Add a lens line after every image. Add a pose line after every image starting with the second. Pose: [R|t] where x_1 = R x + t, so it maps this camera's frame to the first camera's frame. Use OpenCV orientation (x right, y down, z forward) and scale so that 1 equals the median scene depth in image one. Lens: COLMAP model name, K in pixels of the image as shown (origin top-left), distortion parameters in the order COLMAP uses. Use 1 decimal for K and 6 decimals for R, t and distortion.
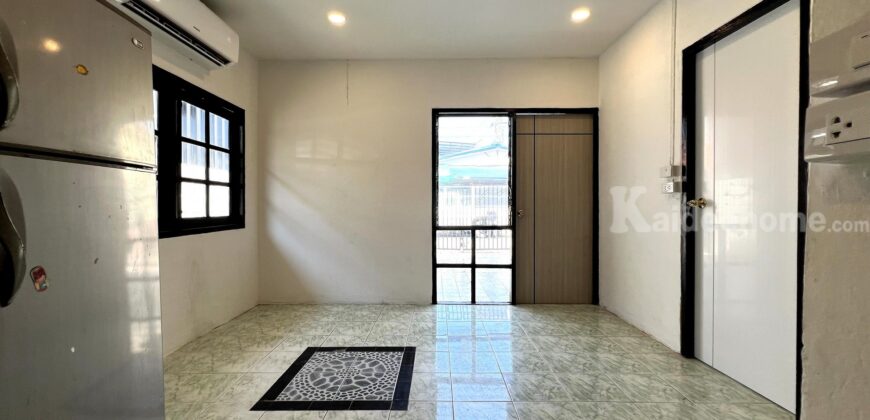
lens RADIAL K [[344.2, 0, 439.2], [0, 344.2, 208.5], [0, 0, 1]] dist [-0.000162, -0.000039]
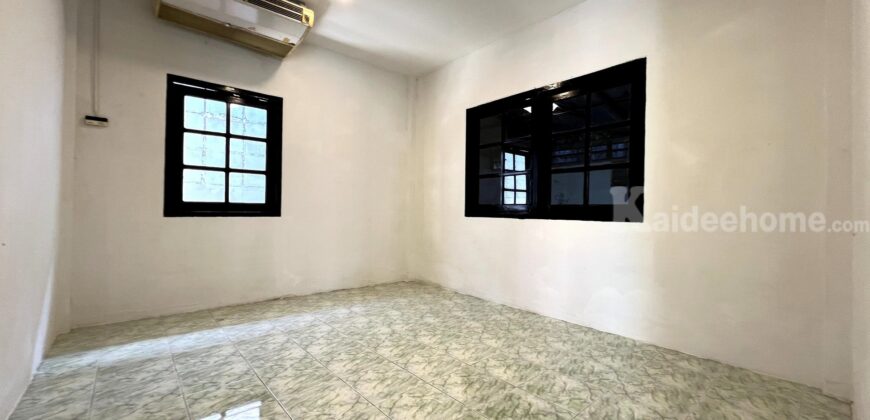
lens RADIAL K [[344.2, 0, 439.2], [0, 344.2, 208.5], [0, 0, 1]] dist [-0.000162, -0.000039]
pose [[0.657475, -0.000649, -0.753476, 0.502177], [-0.015823, 0.999767, -0.014669, 0.043699], [0.753310, 0.021567, 0.657312, 0.720799]]
